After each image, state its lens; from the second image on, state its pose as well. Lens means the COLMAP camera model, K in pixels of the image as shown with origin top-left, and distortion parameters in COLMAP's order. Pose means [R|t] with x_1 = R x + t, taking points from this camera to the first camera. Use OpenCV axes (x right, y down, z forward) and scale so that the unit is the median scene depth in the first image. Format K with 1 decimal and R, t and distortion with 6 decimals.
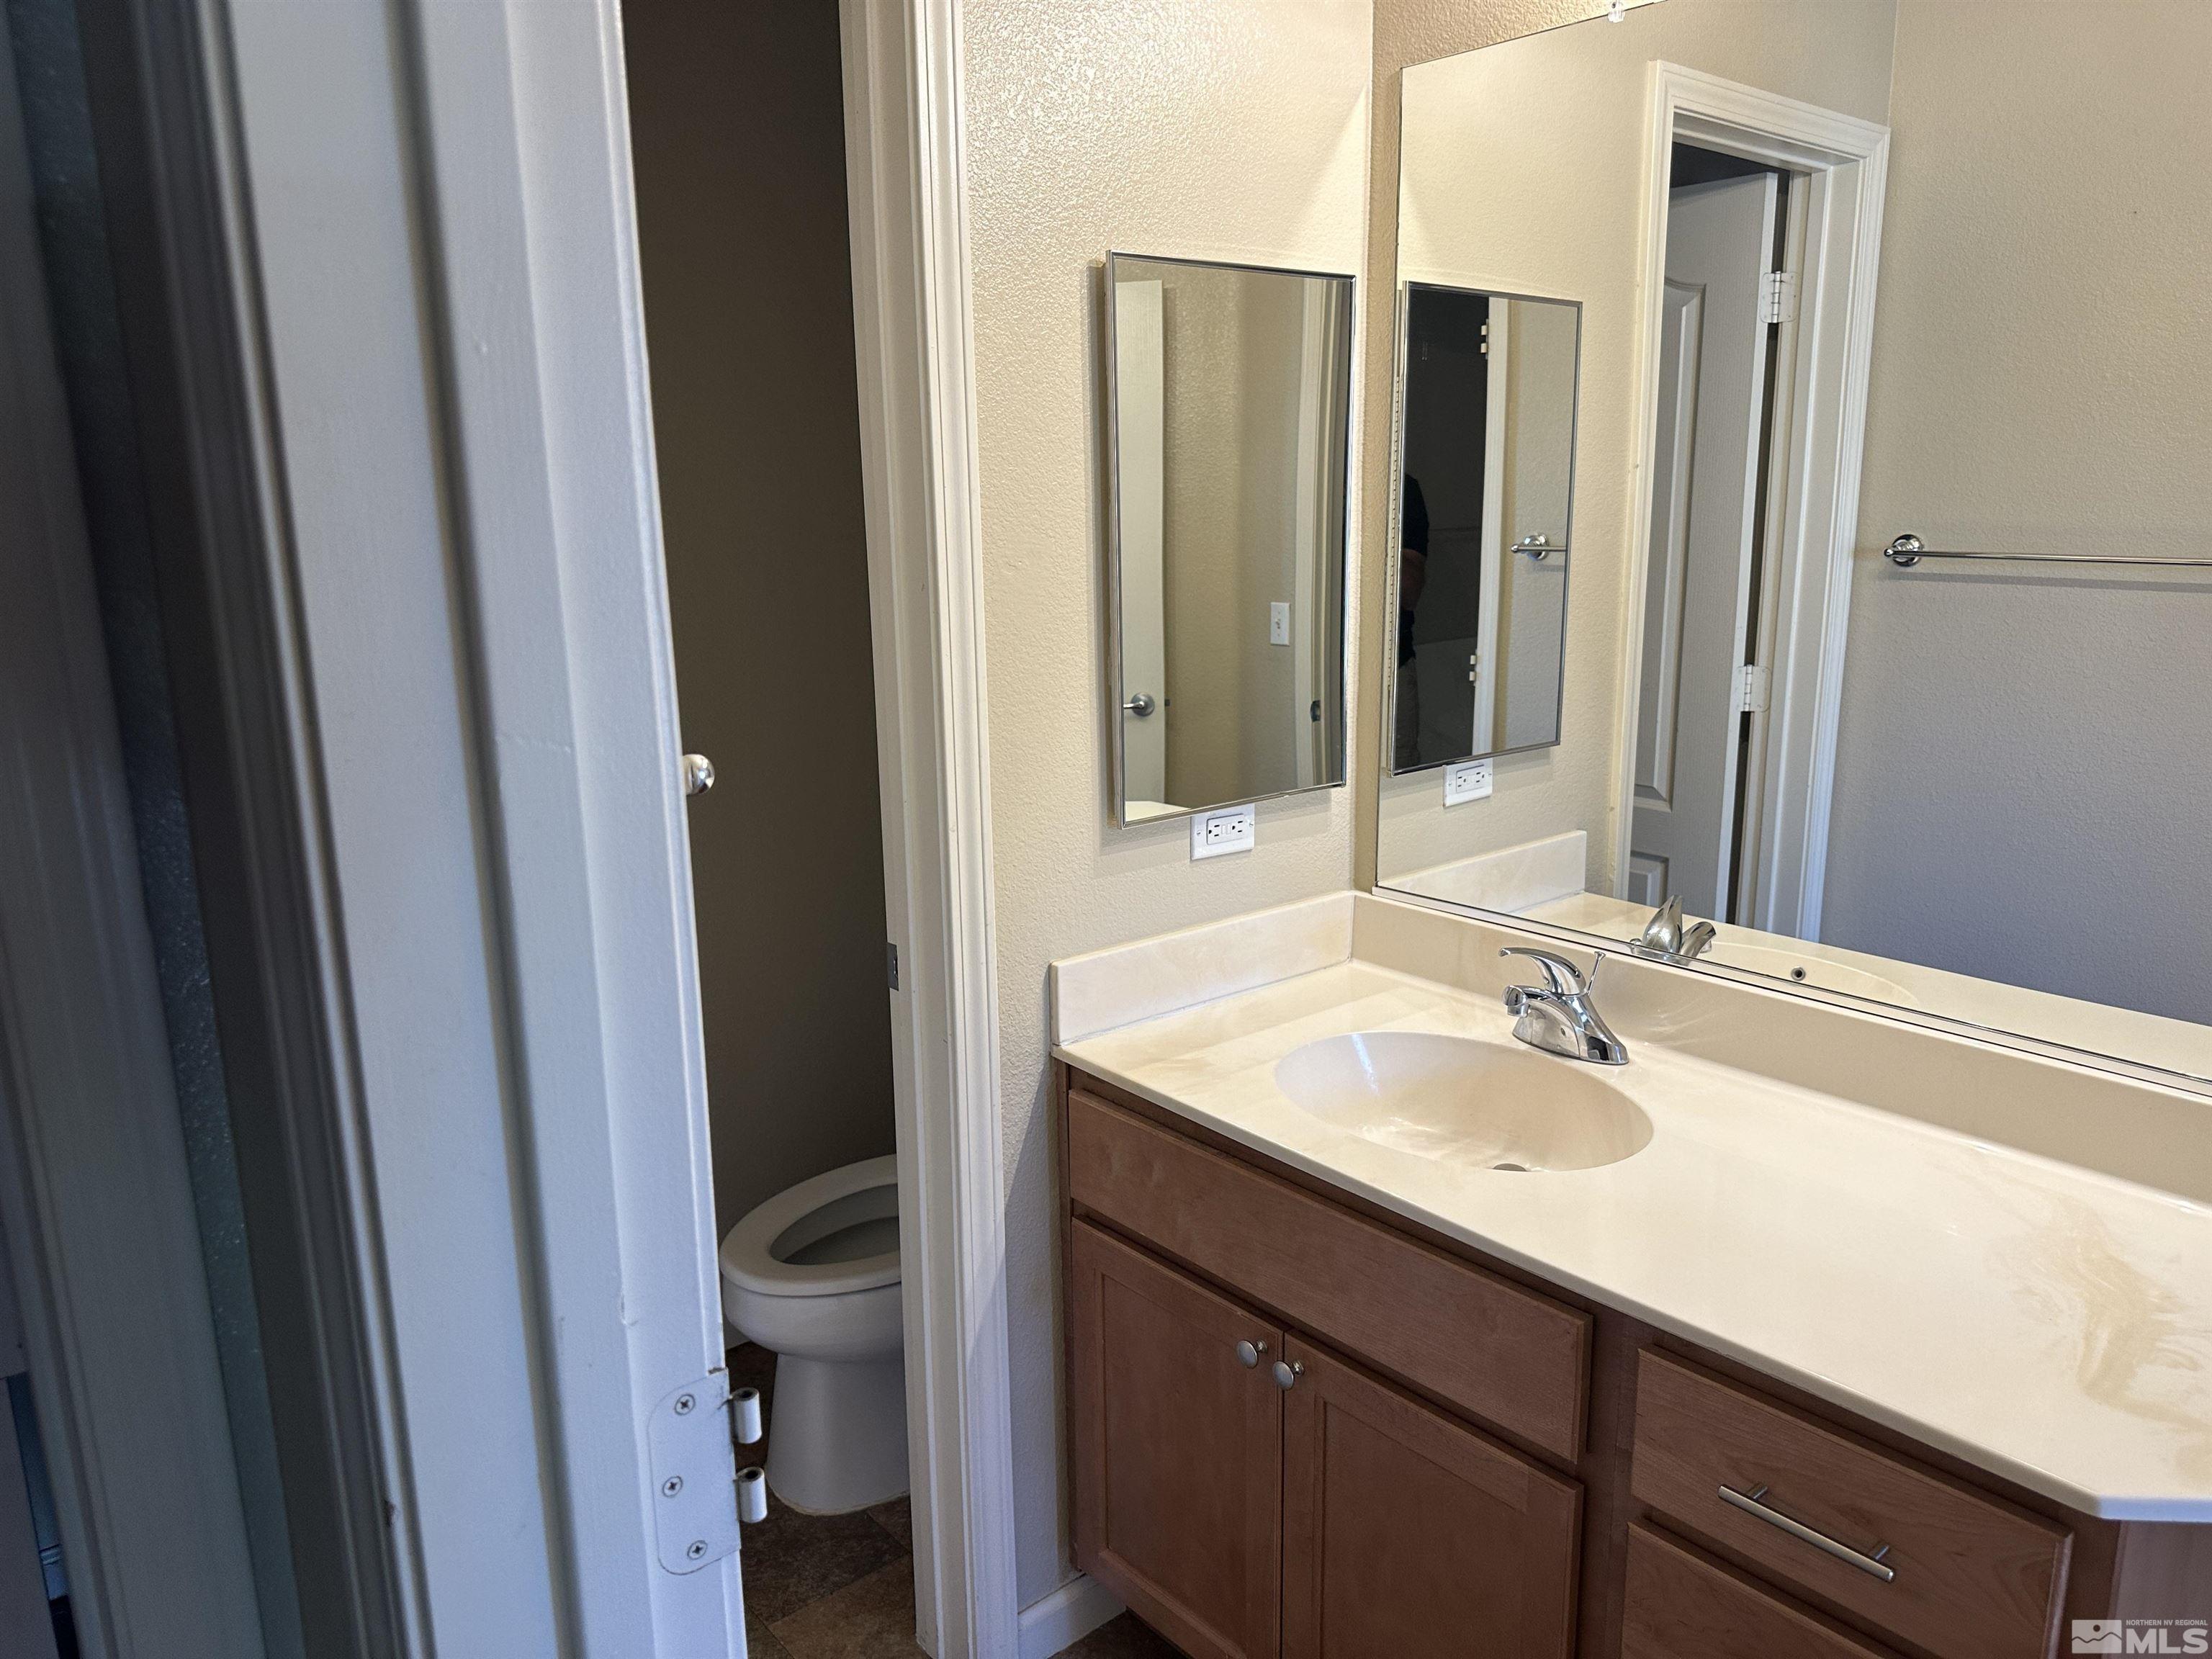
lens RADIAL K [[1580.9, 0, 1085.2], [0, 1580.9, 849.9], [0, 0, 1]] dist [0.070449, -0.102063]
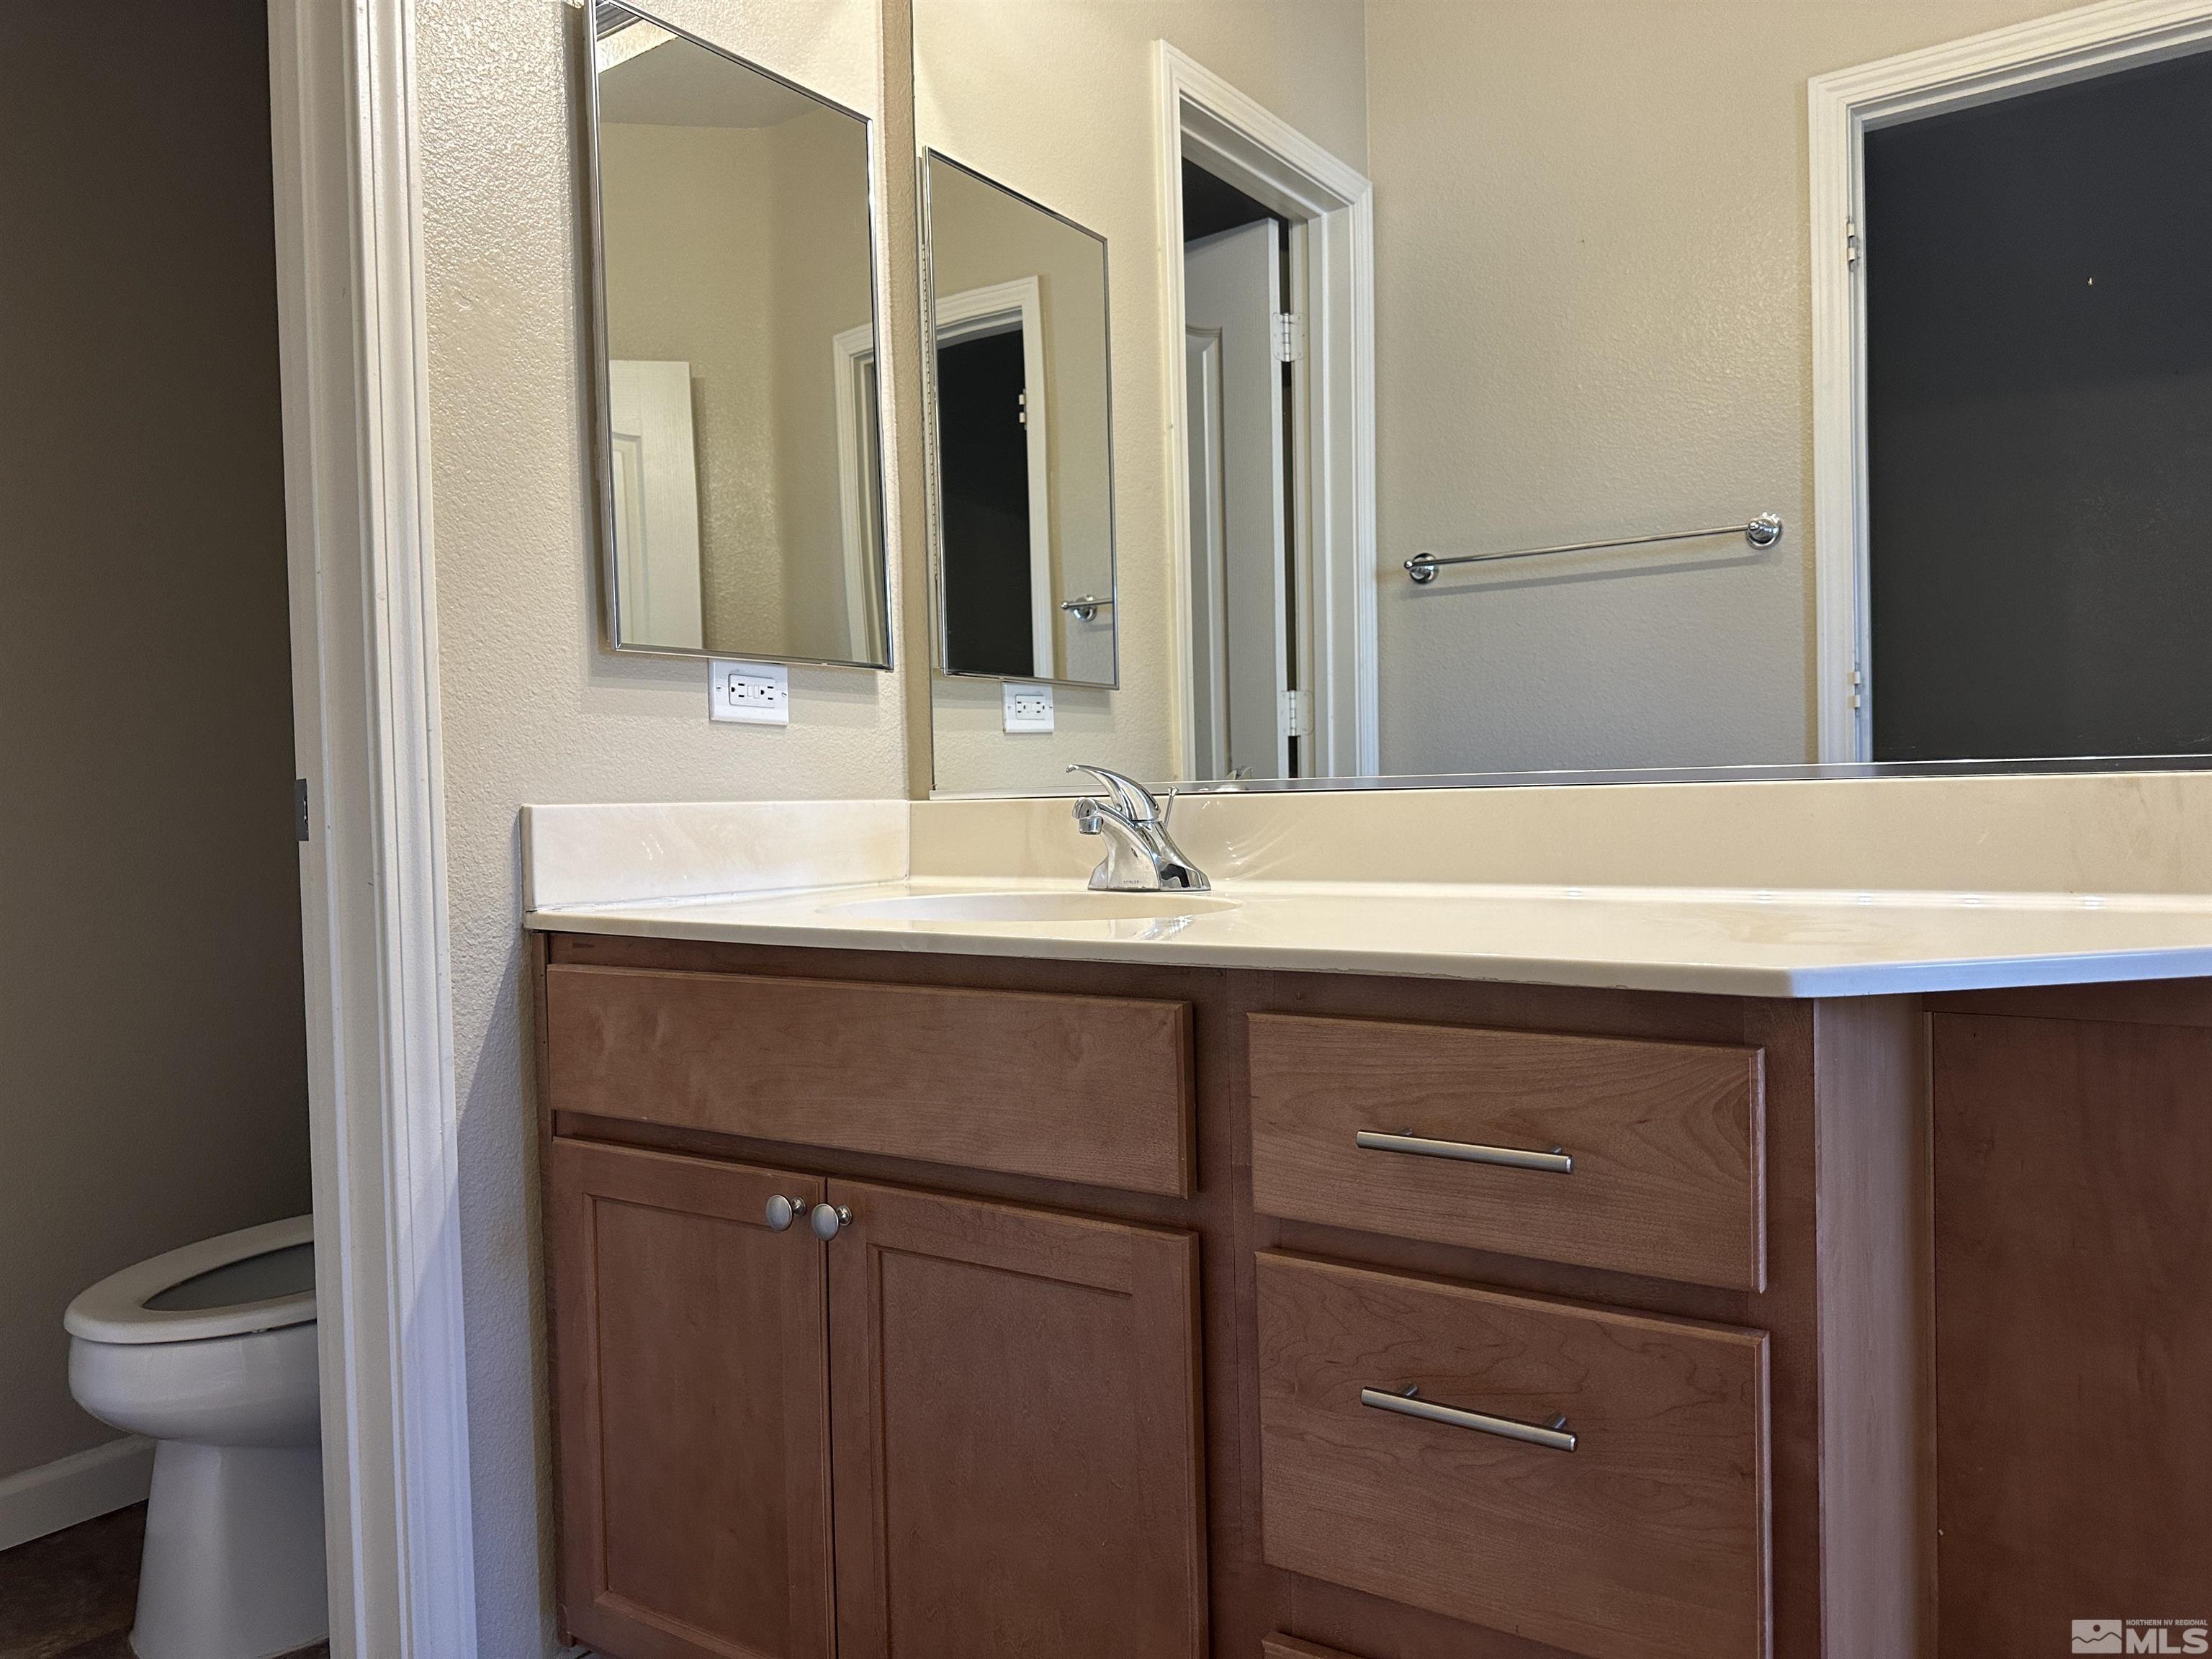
lens RADIAL K [[1580.9, 0, 1117.9], [0, 1580.9, 848.3], [0, 0, 1]] dist [0.070449, -0.102063]
pose [[0.959541, -0.013966, 0.281221, 0.037552], [0.069603, 0.979538, -0.188843, 0.252816], [-0.272830, 0.200776, 0.940879, 0.160783]]
